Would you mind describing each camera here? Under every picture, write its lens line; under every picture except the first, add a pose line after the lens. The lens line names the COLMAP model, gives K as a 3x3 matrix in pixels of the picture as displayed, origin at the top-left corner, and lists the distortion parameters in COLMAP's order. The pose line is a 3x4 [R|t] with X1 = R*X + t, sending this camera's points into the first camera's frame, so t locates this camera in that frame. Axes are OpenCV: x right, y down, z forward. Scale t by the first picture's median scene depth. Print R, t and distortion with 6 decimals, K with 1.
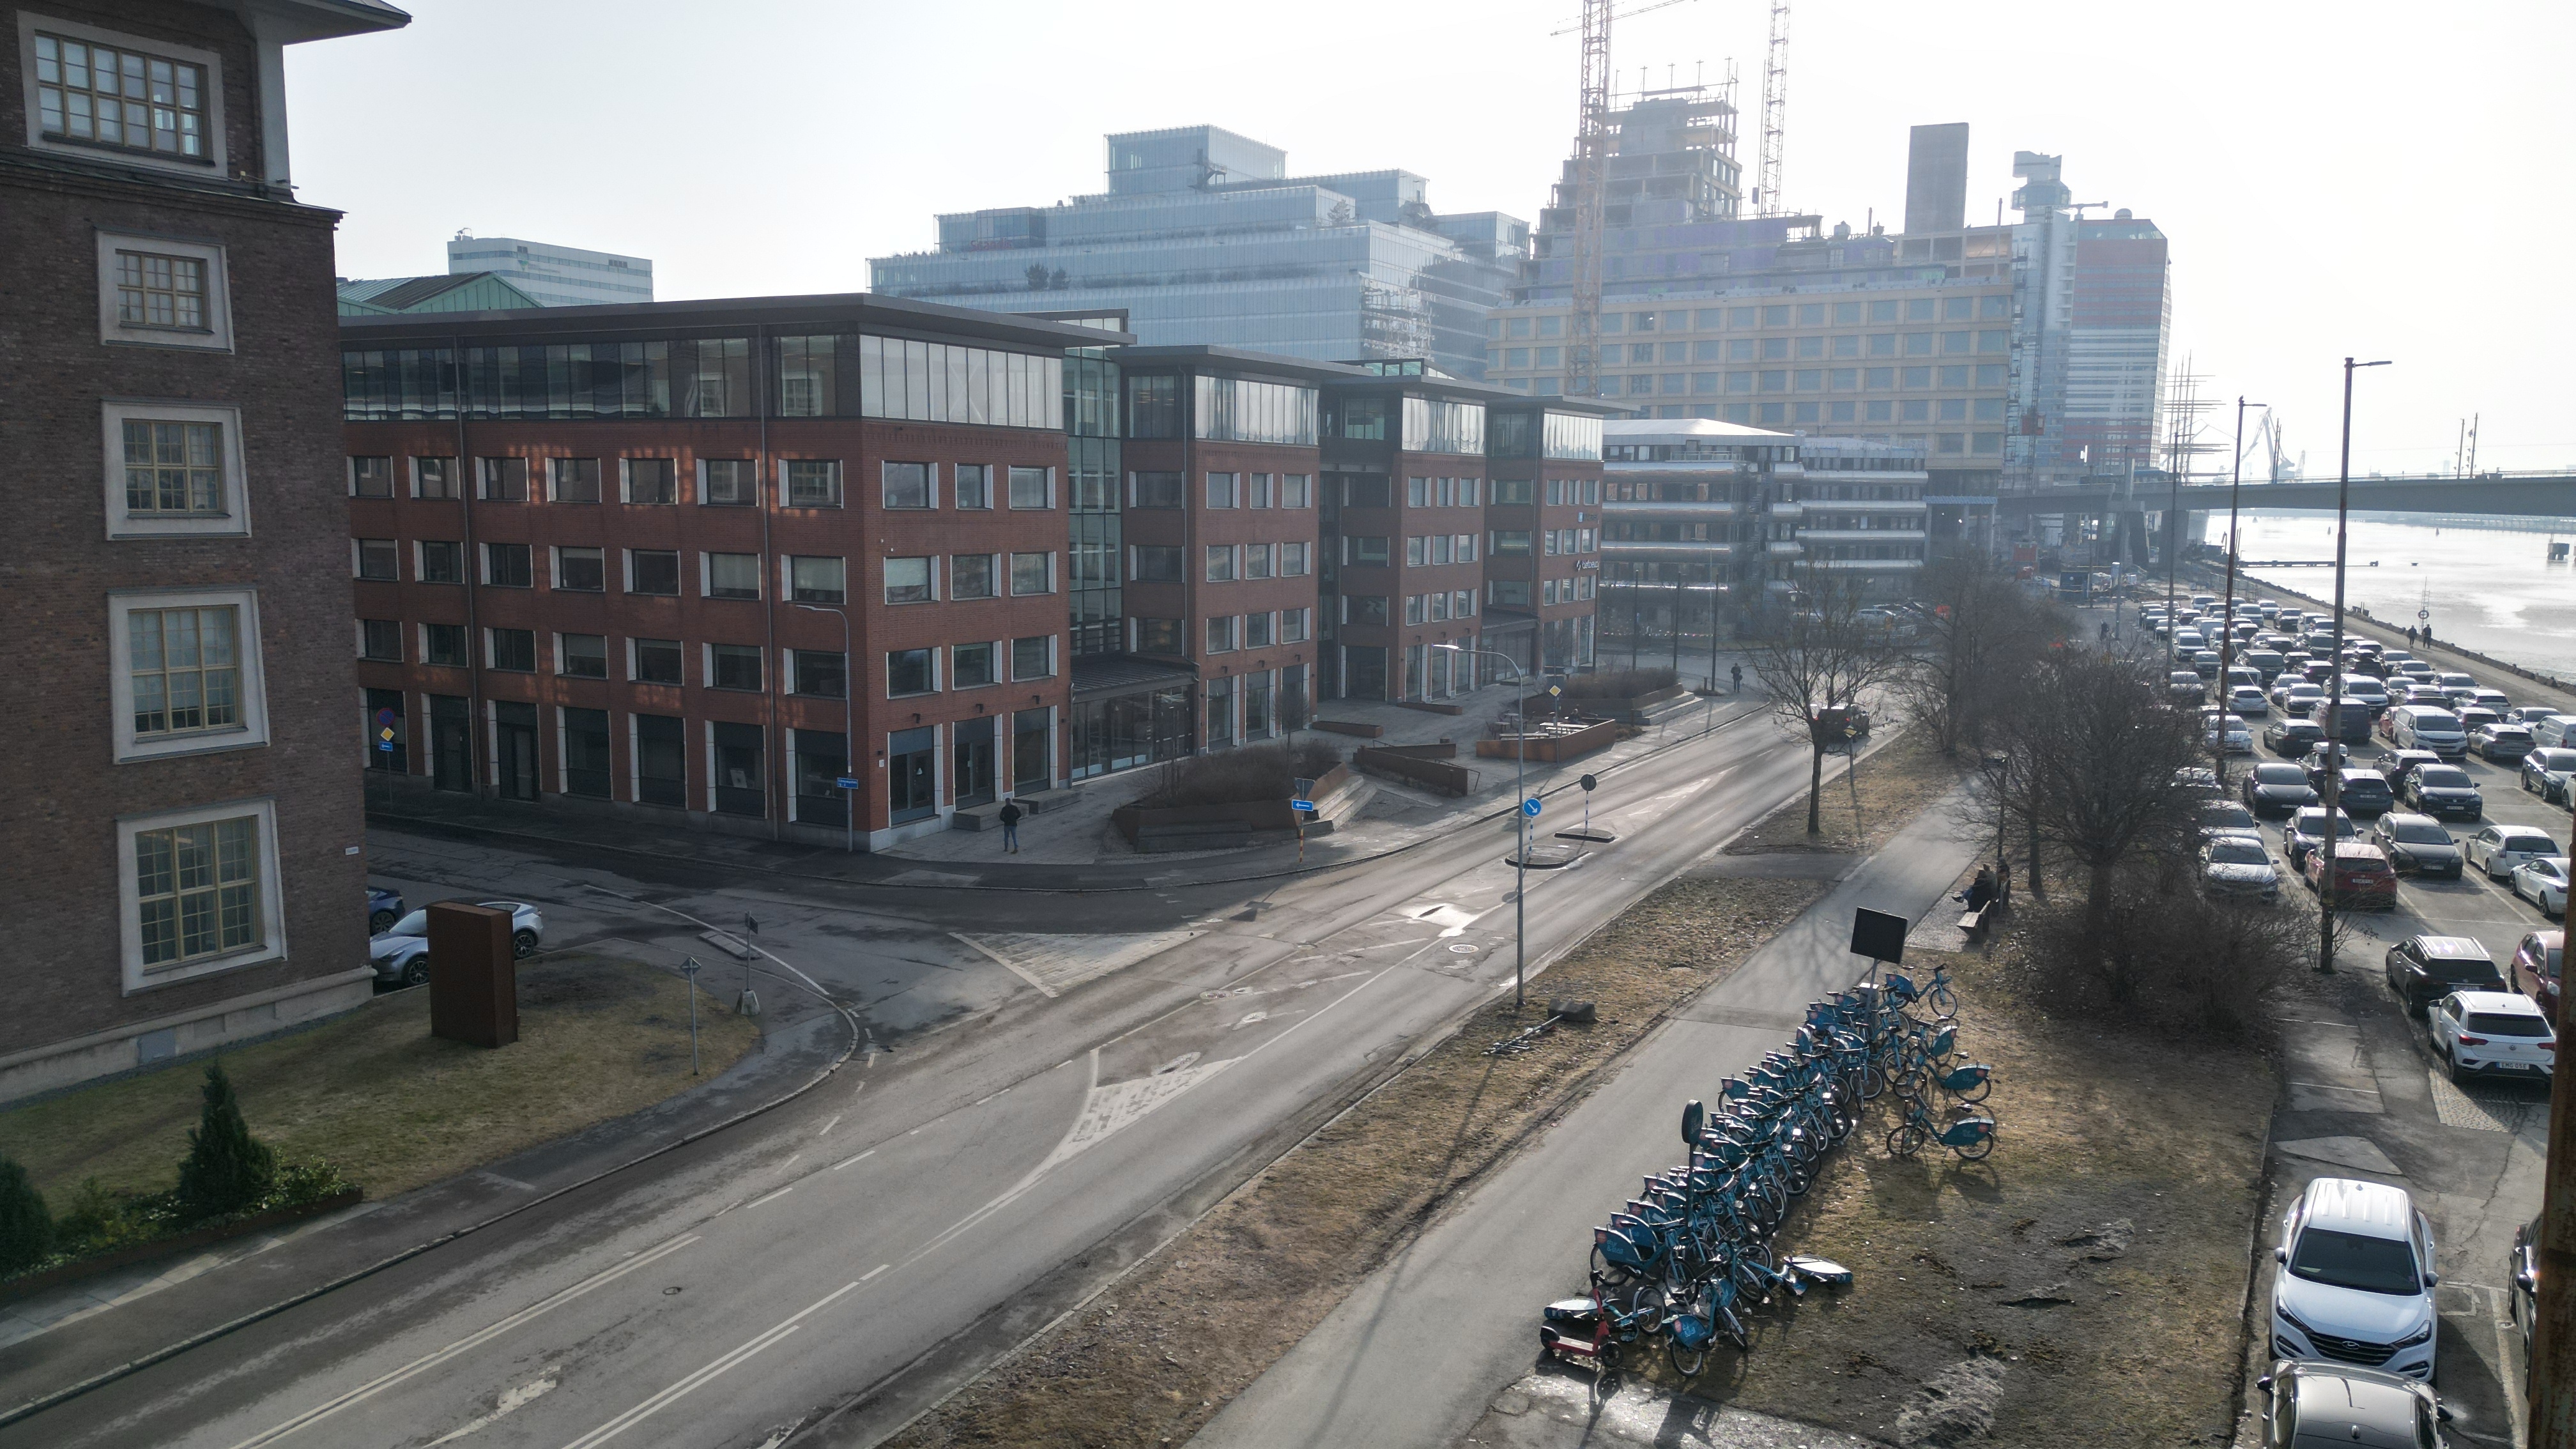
lens RADIAL K [[1803.4, 0, 1288.0], [0, 1803.4, 724.5], [0, 0, 1]] dist [0.095813, -0.091058]
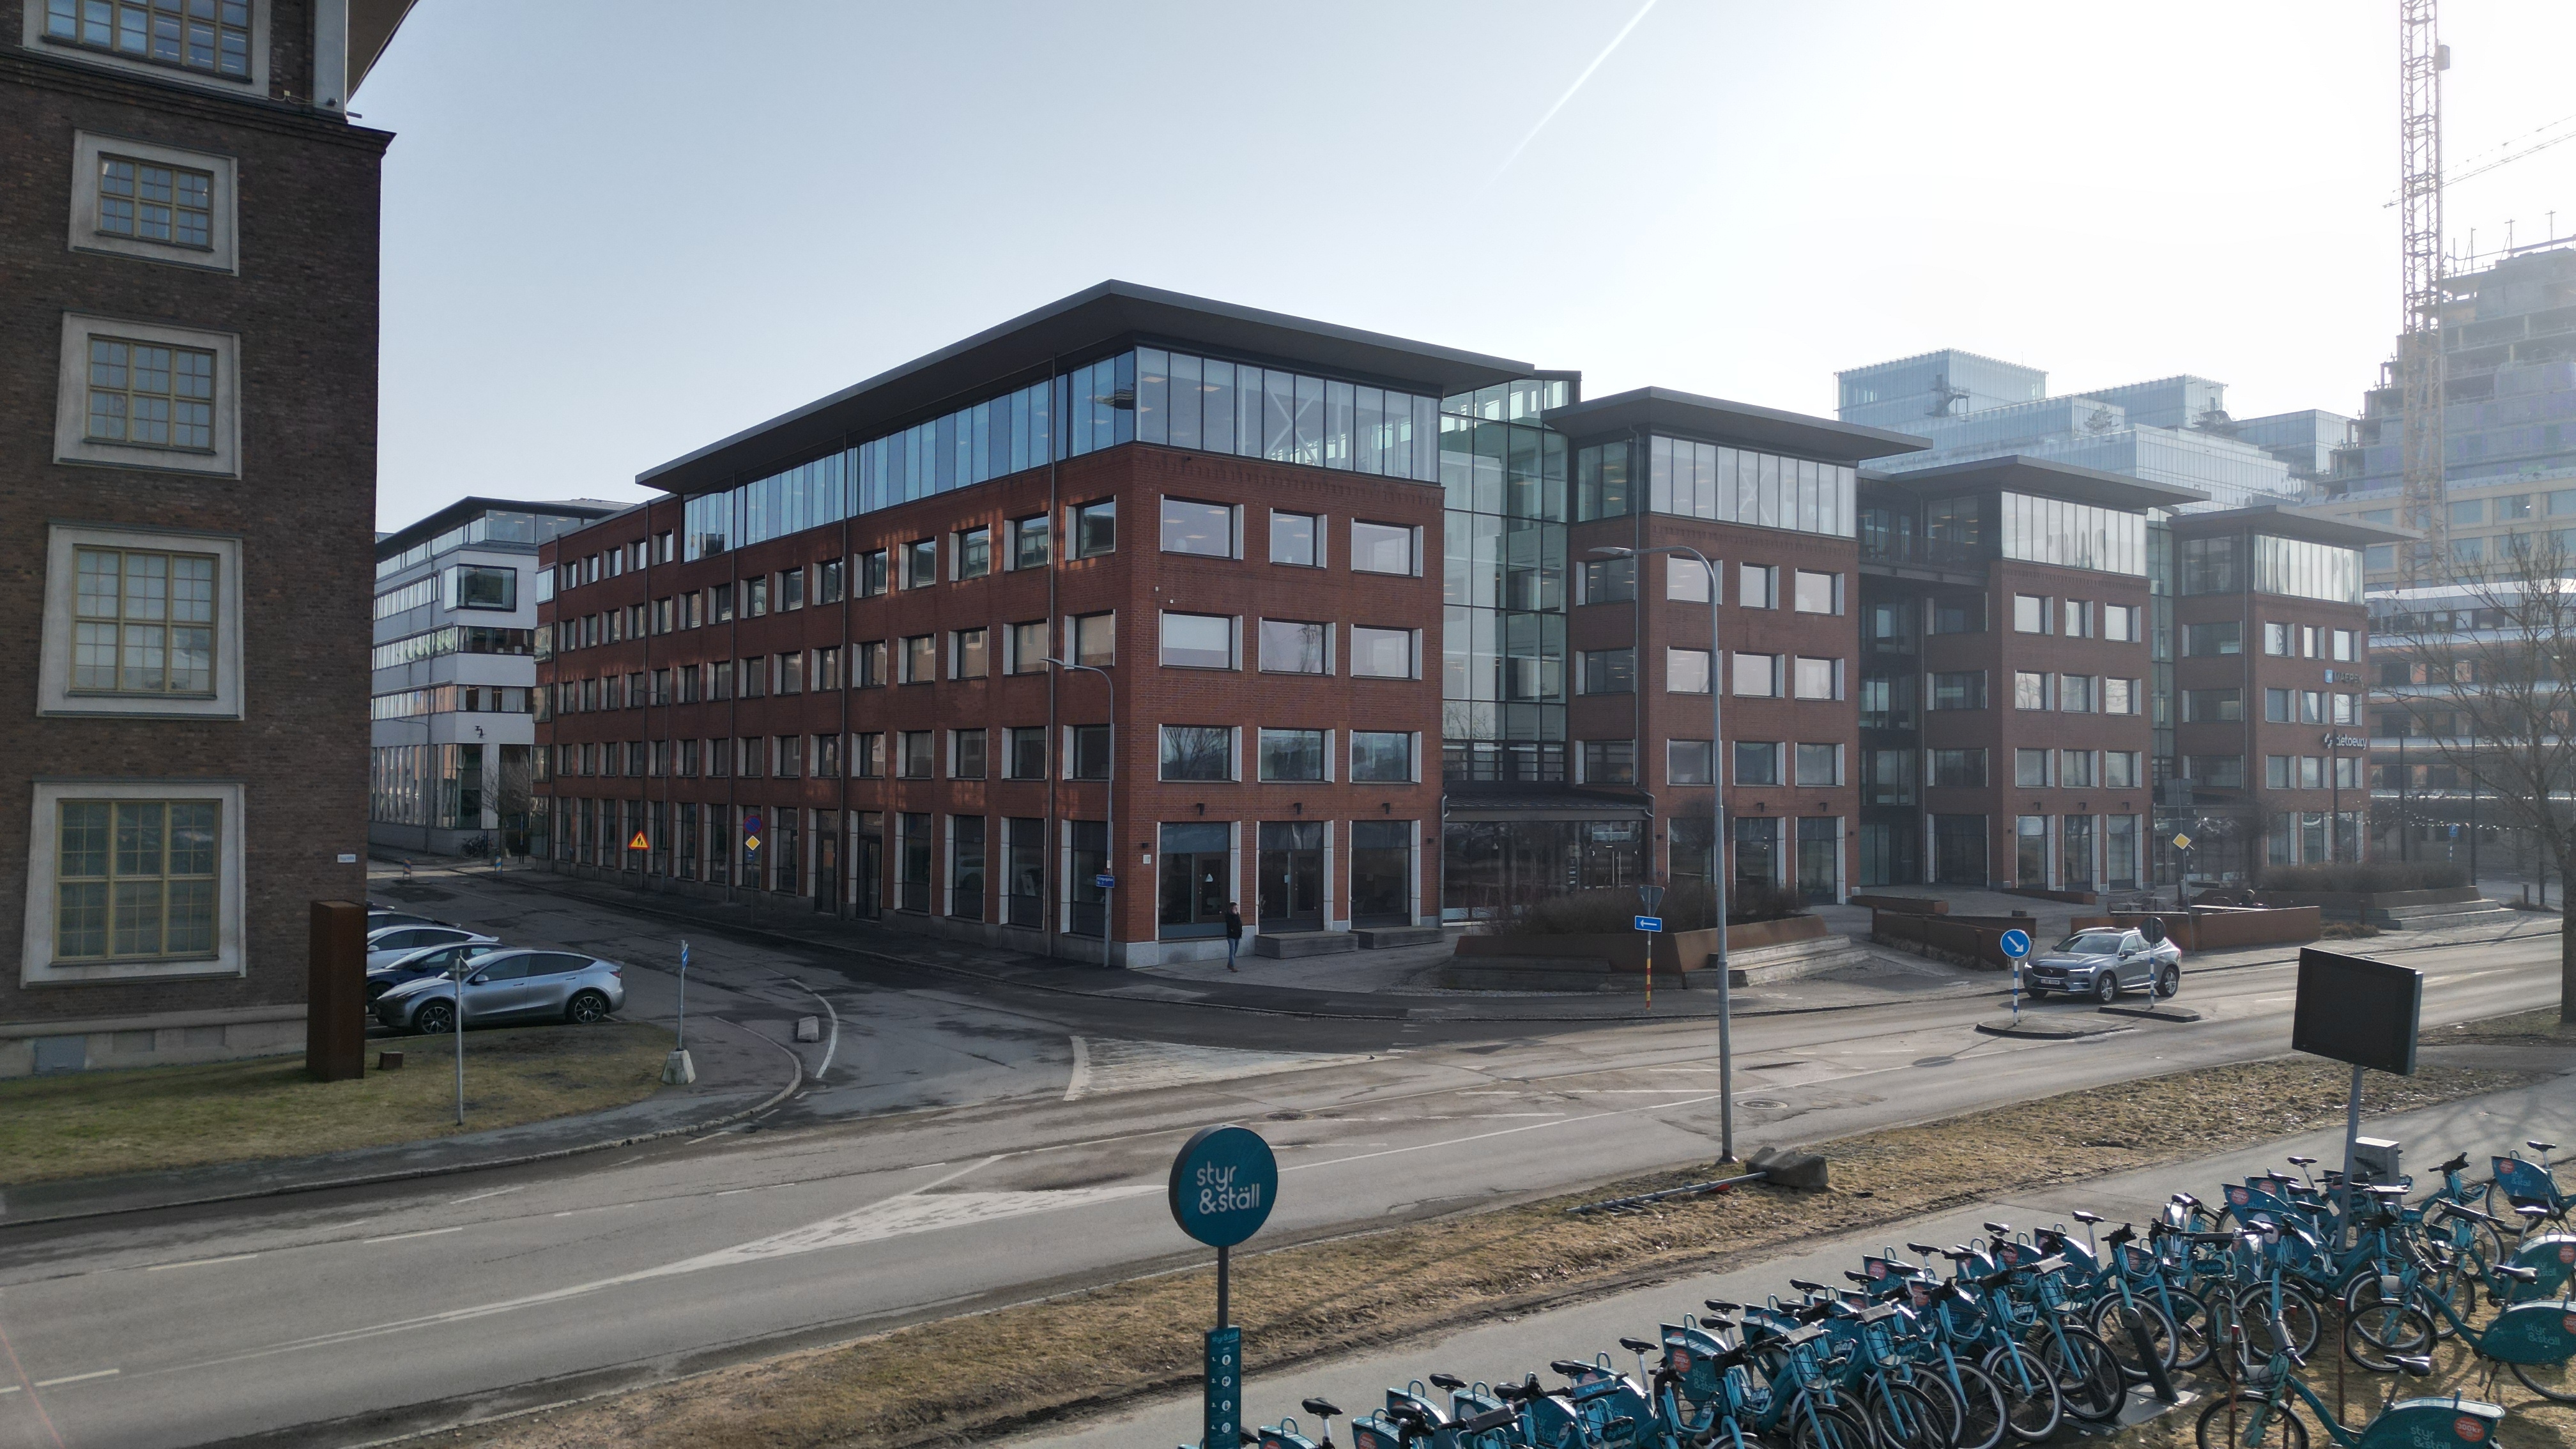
lens RADIAL K [[1803.4, 0, 1288.0], [0, 1803.4, 724.5], [0, 0, 1]] dist [0.095813, -0.091058]
pose [[0.909452, -0.014998, -0.415538, 0.170845], [-0.052212, 0.987320, -0.149908, 0.079688], [0.412517, 0.158030, 0.897138, 0.288952]]
